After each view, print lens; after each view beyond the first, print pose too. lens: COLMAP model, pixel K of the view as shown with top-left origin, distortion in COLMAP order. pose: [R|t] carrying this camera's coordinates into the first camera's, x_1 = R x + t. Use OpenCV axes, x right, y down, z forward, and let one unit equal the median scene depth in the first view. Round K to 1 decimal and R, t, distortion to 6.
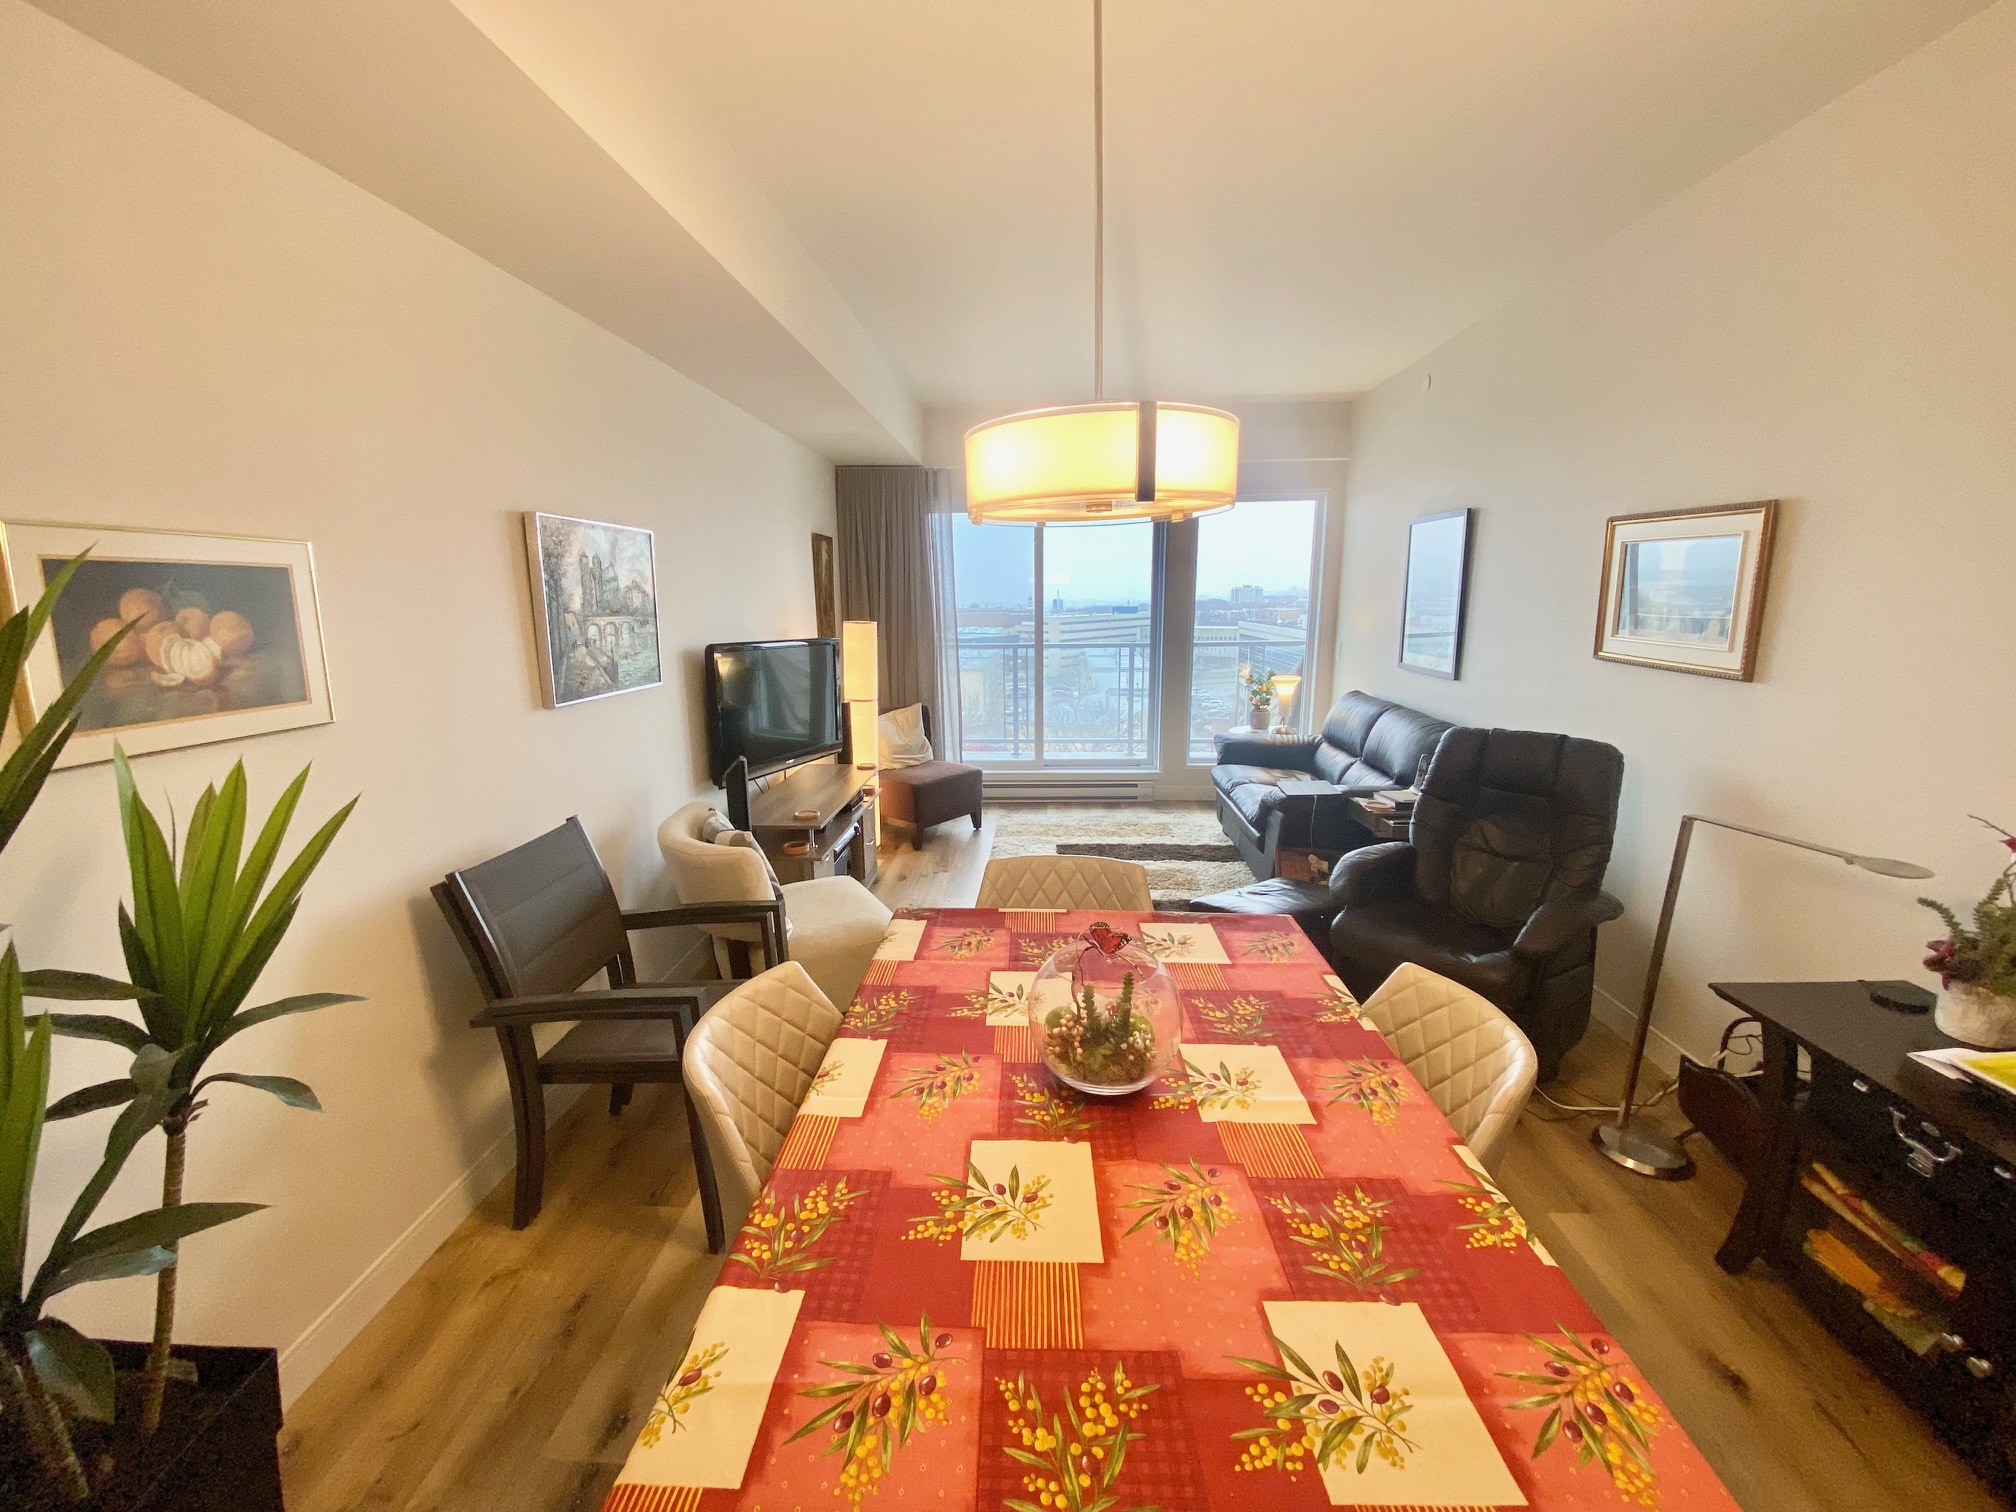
lens RADIAL K [[811.6, 0, 1015.2], [0, 811.6, 800.5], [0, 0, 1]] dist [-0.012828, -0.003801]
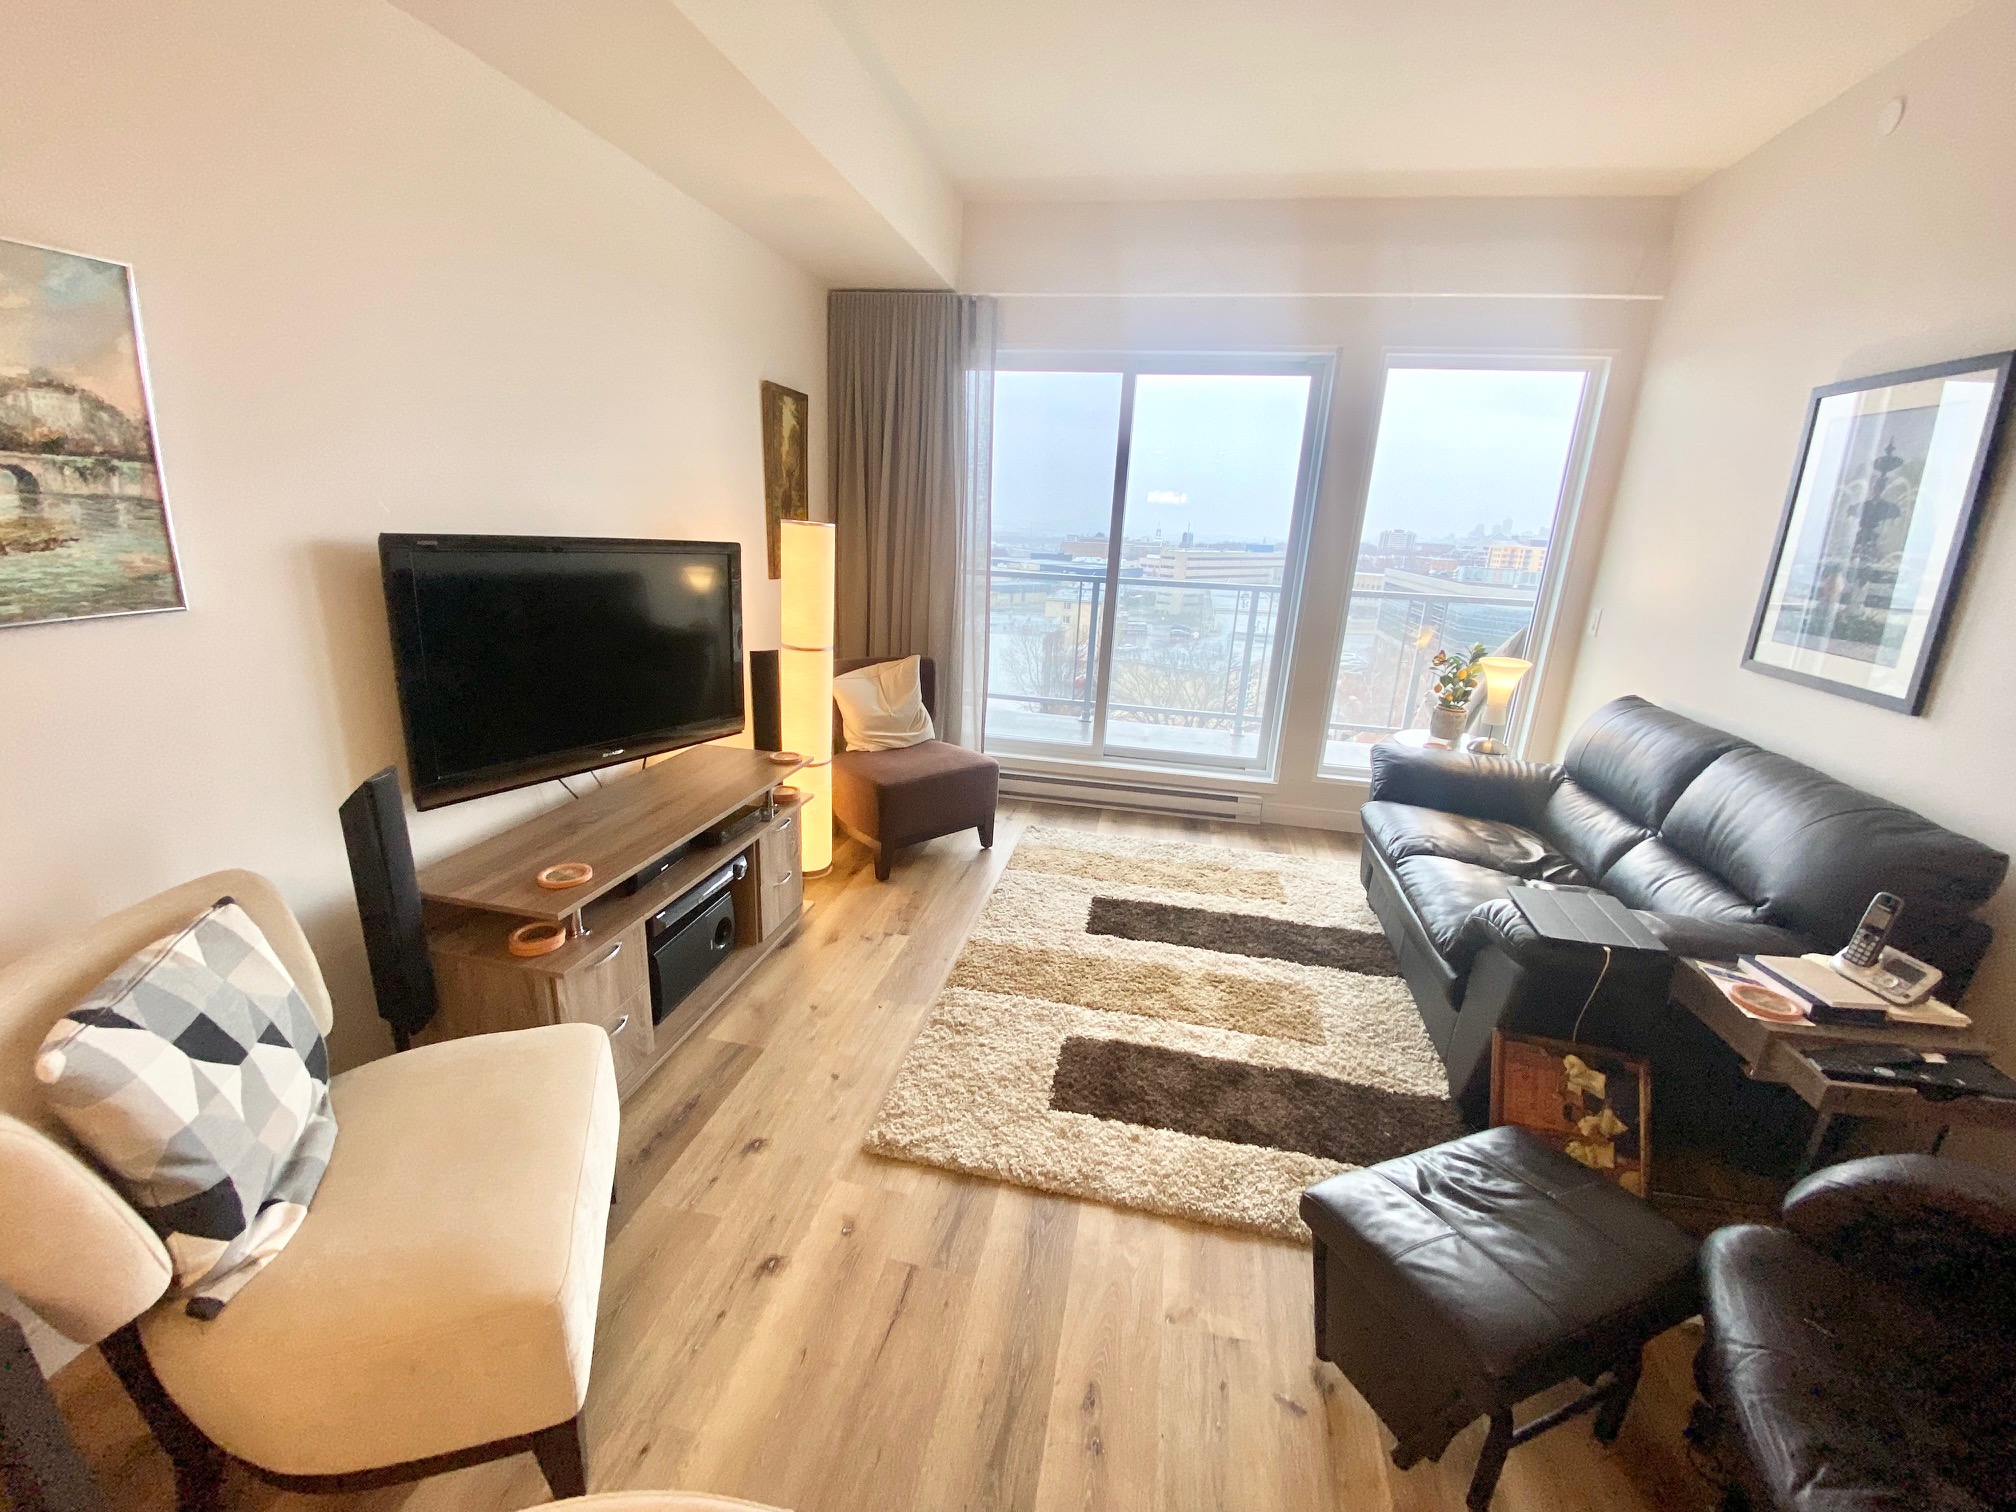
lens RADIAL K [[811.6, 0, 1012.8], [0, 811.6, 780.2], [0, 0, 1]] dist [-0.012828, -0.003801]
pose [[0.986358, 0.101744, -0.129406, 0.065579], [-0.093749, 0.993375, 0.066463, -0.079548], [0.135310, -0.053425, 0.989362, 0.393725]]
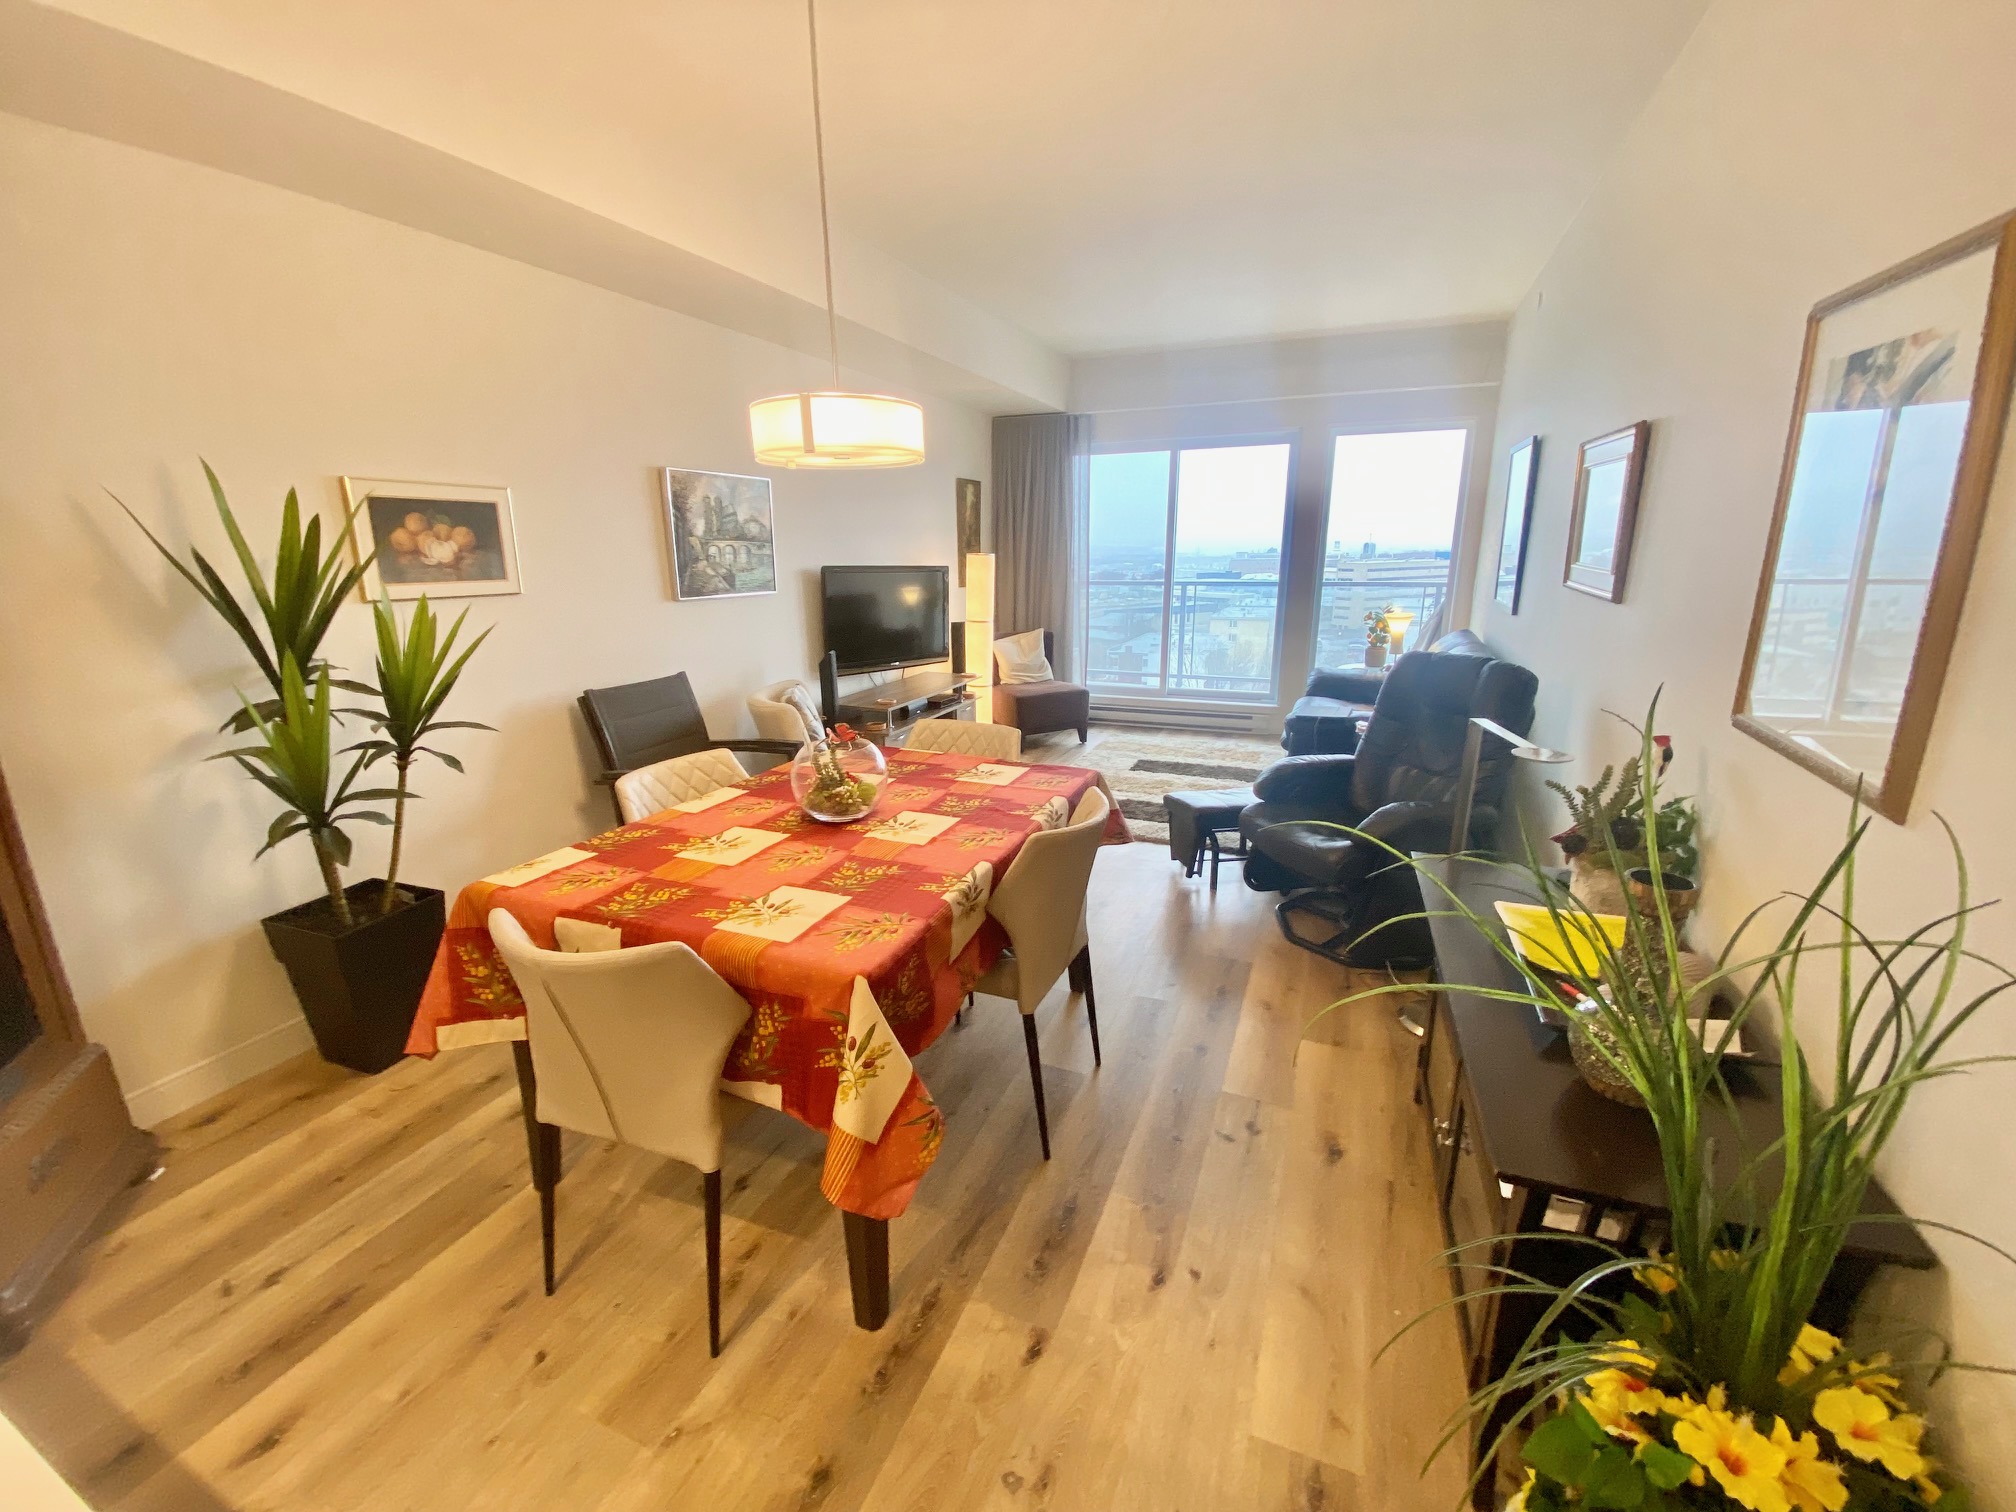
lens RADIAL K [[811.6, 0, 1024.5], [0, 811.6, 803.2], [0, 0, 1]] dist [-0.012828, -0.003801]
pose [[0.943298, 0.103320, -0.315459, 0.282858], [-0.083844, 0.993672, 0.074736, 0.048023], [0.321185, -0.044049, 0.945992, -0.119828]]
